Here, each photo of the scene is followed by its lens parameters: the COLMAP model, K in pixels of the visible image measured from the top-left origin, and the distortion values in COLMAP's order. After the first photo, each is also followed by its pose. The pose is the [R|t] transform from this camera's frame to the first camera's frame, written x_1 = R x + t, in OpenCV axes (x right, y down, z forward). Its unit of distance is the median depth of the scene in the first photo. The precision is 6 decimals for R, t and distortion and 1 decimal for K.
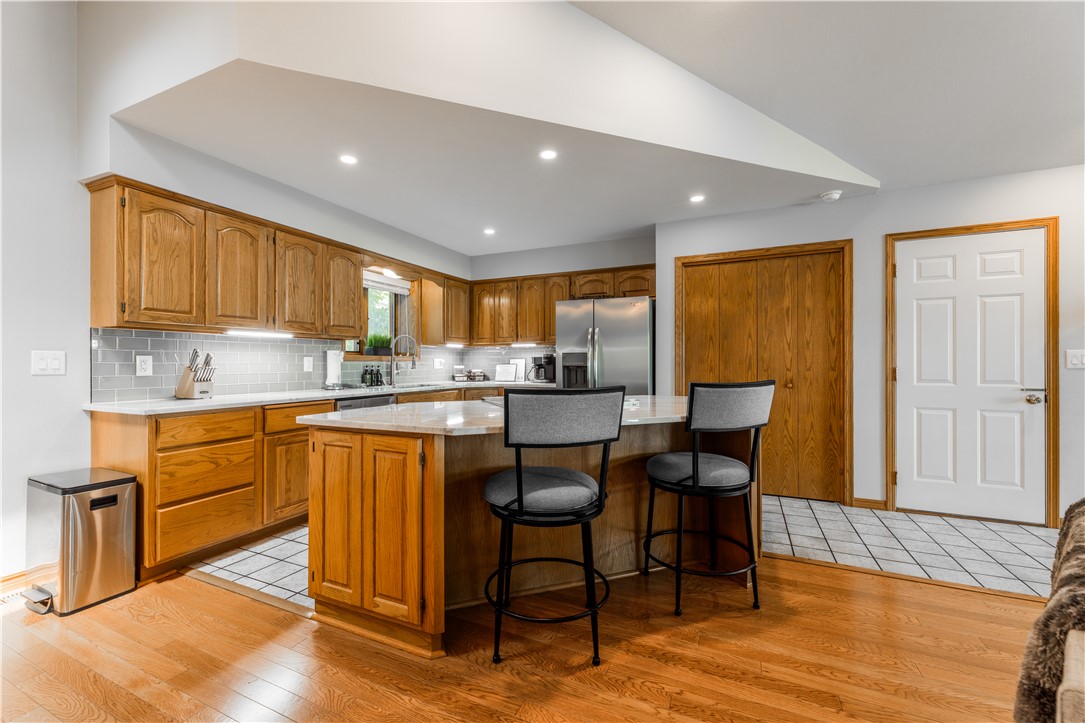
lens RADIAL K [[436.0, 0, 543.0], [0, 436.0, 361.6], [0, 0, 1]] dist [-0.000242, 0.000195]
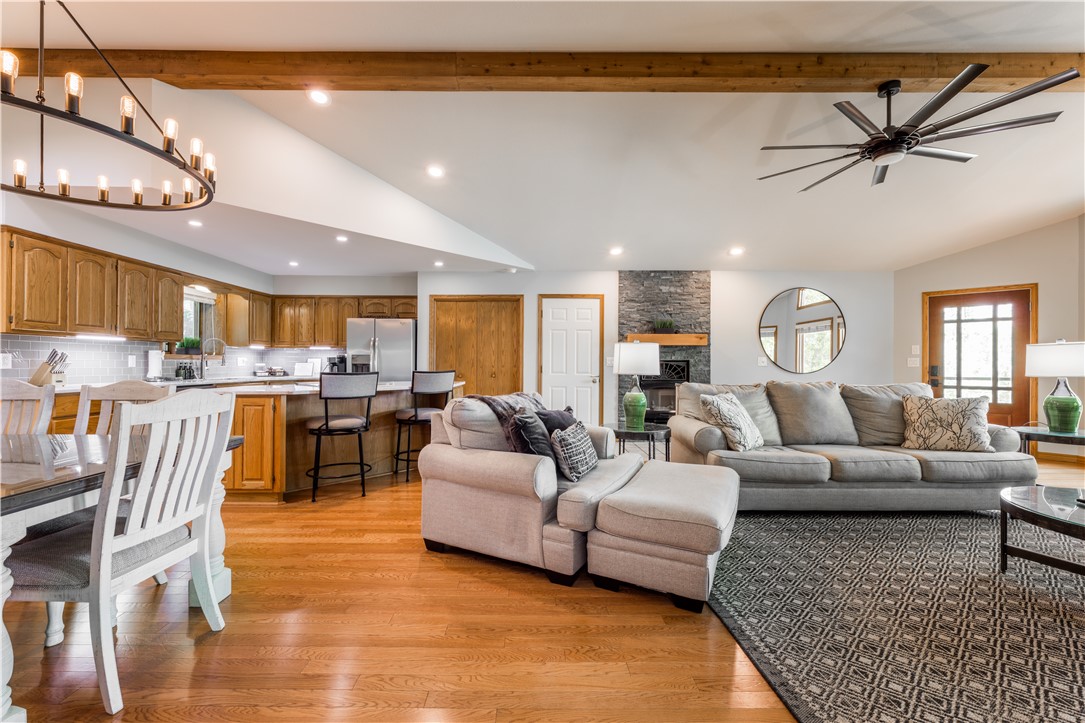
lens RADIAL K [[436.0, 0, 532.3], [0, 436.0, 362.3], [0, 0, 1]] dist [-0.000242, 0.000195]
pose [[0.909673, 0.007091, 0.415265, -0.012471], [-0.007517, 0.999972, -0.000610, 0.001703], [-0.415258, -0.002566, 0.909700, -0.703033]]
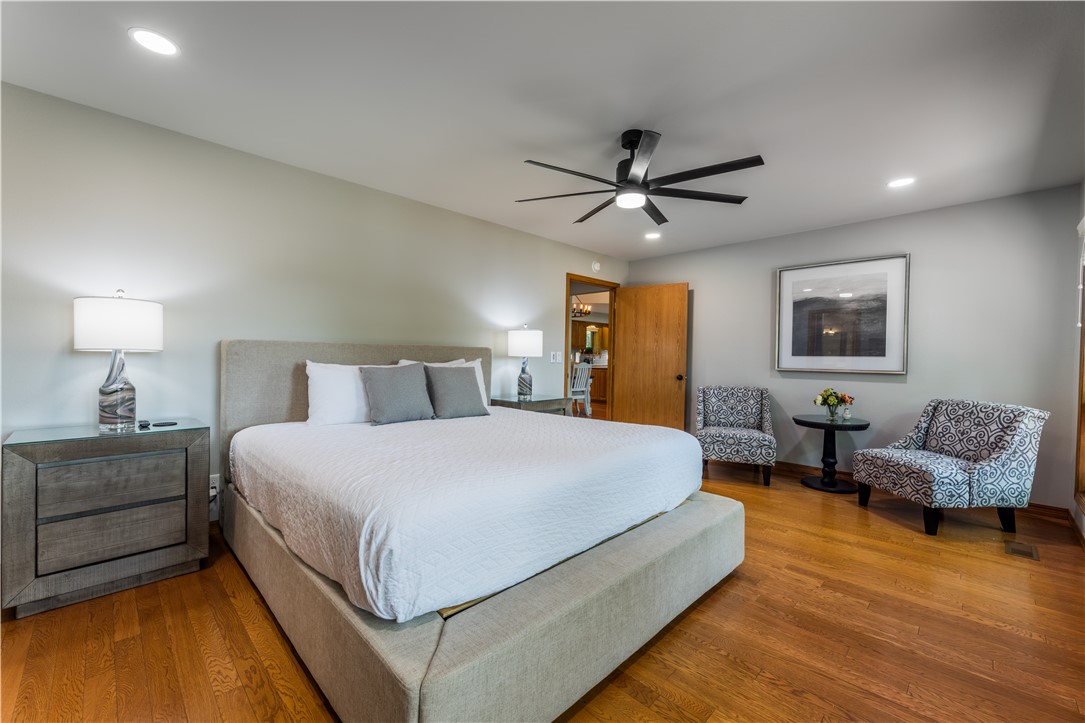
lens RADIAL K [[436.0, 0, 543.9], [0, 436.0, 359.8], [0, 0, 1]] dist [-0.000242, 0.000195]
pose [[0.938482, 0.013302, -0.345071, 0.476775], [-0.010949, 0.999902, 0.008765, 0.001505], [0.345154, -0.004447, 0.938536, -2.510117]]
